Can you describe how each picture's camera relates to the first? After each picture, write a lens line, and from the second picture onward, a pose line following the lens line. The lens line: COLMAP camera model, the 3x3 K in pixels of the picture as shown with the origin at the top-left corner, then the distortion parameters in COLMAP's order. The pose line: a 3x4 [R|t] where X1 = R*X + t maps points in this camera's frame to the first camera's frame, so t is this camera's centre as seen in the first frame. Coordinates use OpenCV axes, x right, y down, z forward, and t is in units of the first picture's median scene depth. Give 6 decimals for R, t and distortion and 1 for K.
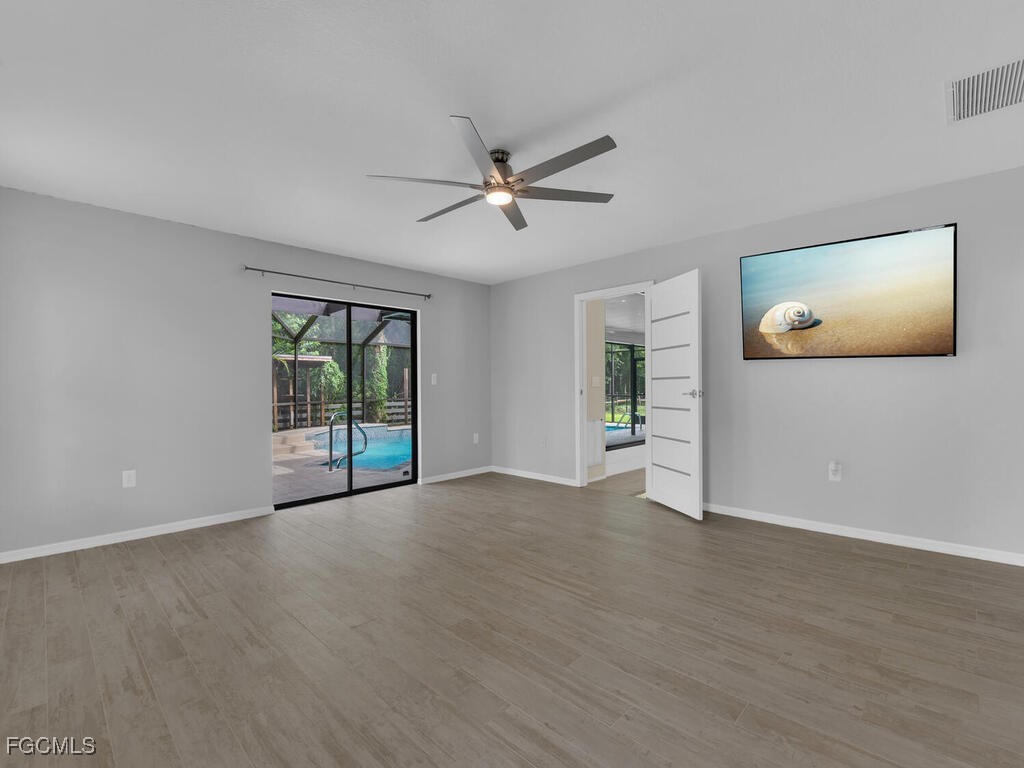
lens RADIAL K [[463.6, 0, 512.0], [0, 463.6, 384.0], [0, 0, 1]] dist [-0.000950, -0.000267]
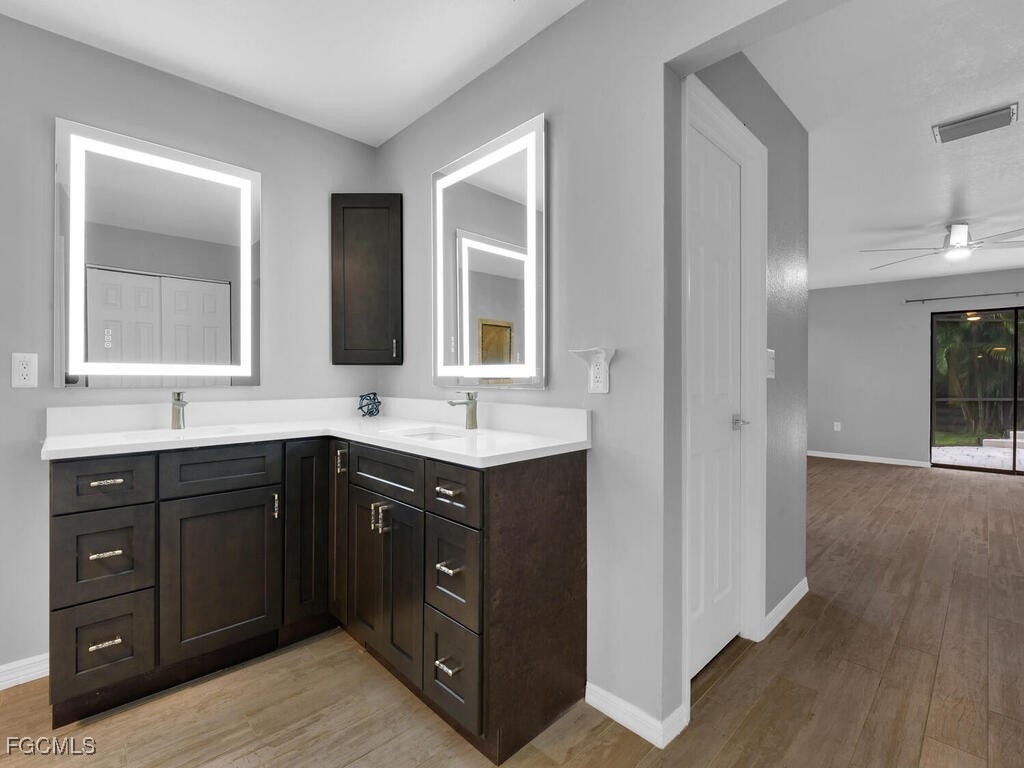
lens RADIAL K [[463.6, 0, 512.0], [0, 463.6, 384.0], [0, 0, 1]] dist [-0.000950, -0.000267]
pose [[-0.032516, 0.022953, -0.999208, 1.121044], [-0.002541, 0.999731, 0.023048, -0.011436], [0.999468, 0.003289, -0.032449, -0.279043]]
